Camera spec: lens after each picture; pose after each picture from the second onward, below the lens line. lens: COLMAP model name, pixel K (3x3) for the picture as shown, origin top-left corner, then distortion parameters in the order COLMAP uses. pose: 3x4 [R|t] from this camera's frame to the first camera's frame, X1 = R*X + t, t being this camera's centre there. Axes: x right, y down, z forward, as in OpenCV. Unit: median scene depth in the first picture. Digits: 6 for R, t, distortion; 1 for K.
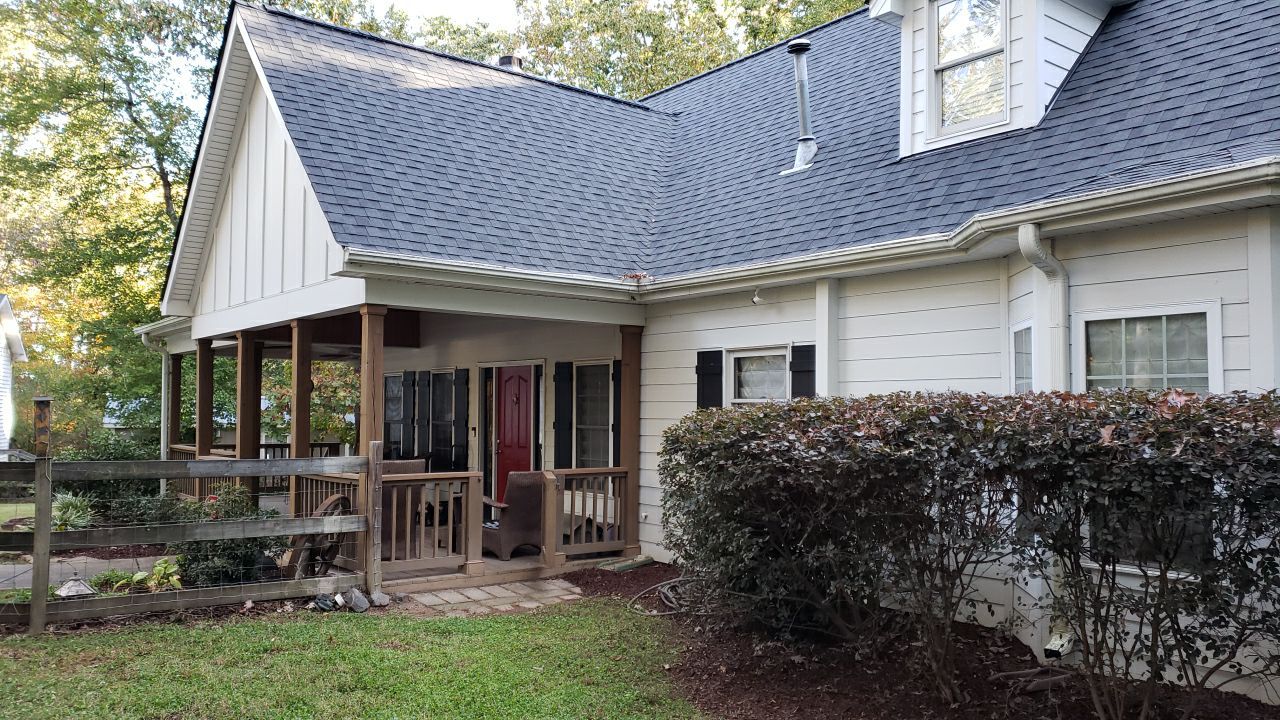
lens RADIAL K [[996.6, 0, 638.3], [0, 996.6, 359.7], [0, 0, 1]] dist [-0.012207, 0.002192]
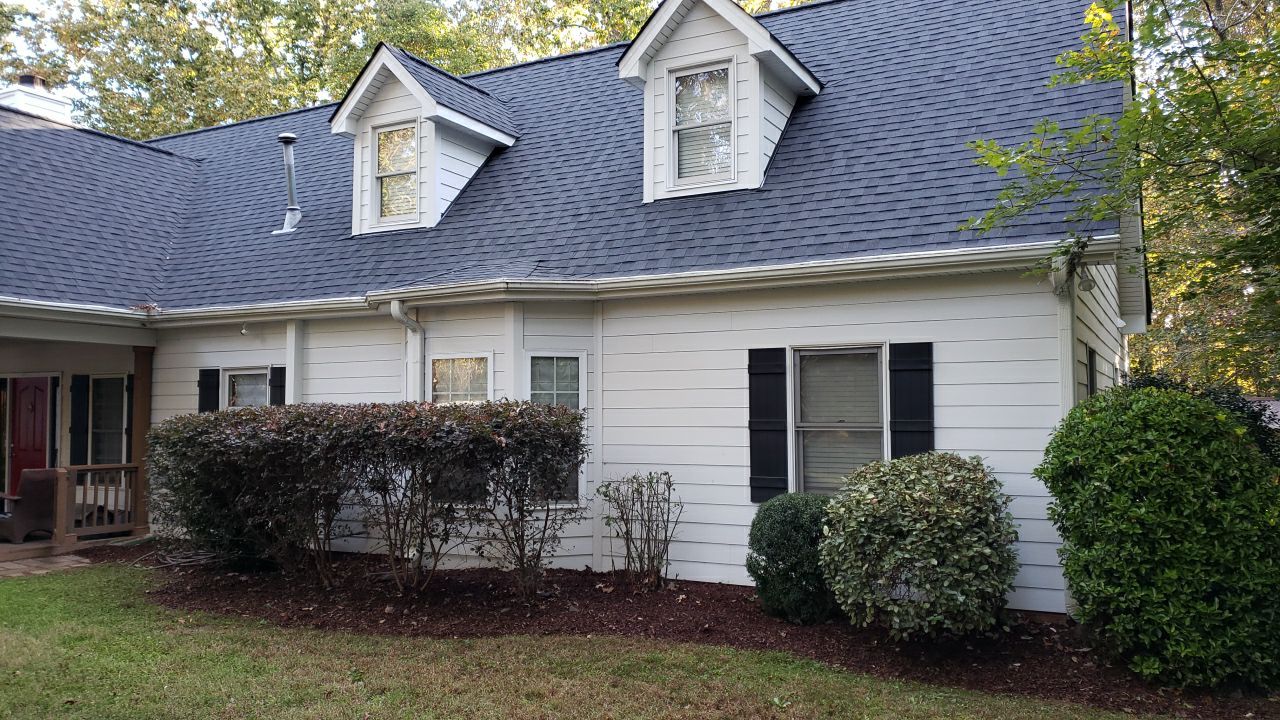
lens RADIAL K [[996.6, 0, 682.3], [0, 996.6, 362.5], [0, 0, 1]] dist [-0.012207, 0.002192]
pose [[0.898976, 0.012648, 0.437815, 0.058139], [-0.012476, 0.999917, -0.003269, -0.020415], [-0.437819, -0.002523, 0.899059, -0.408005]]
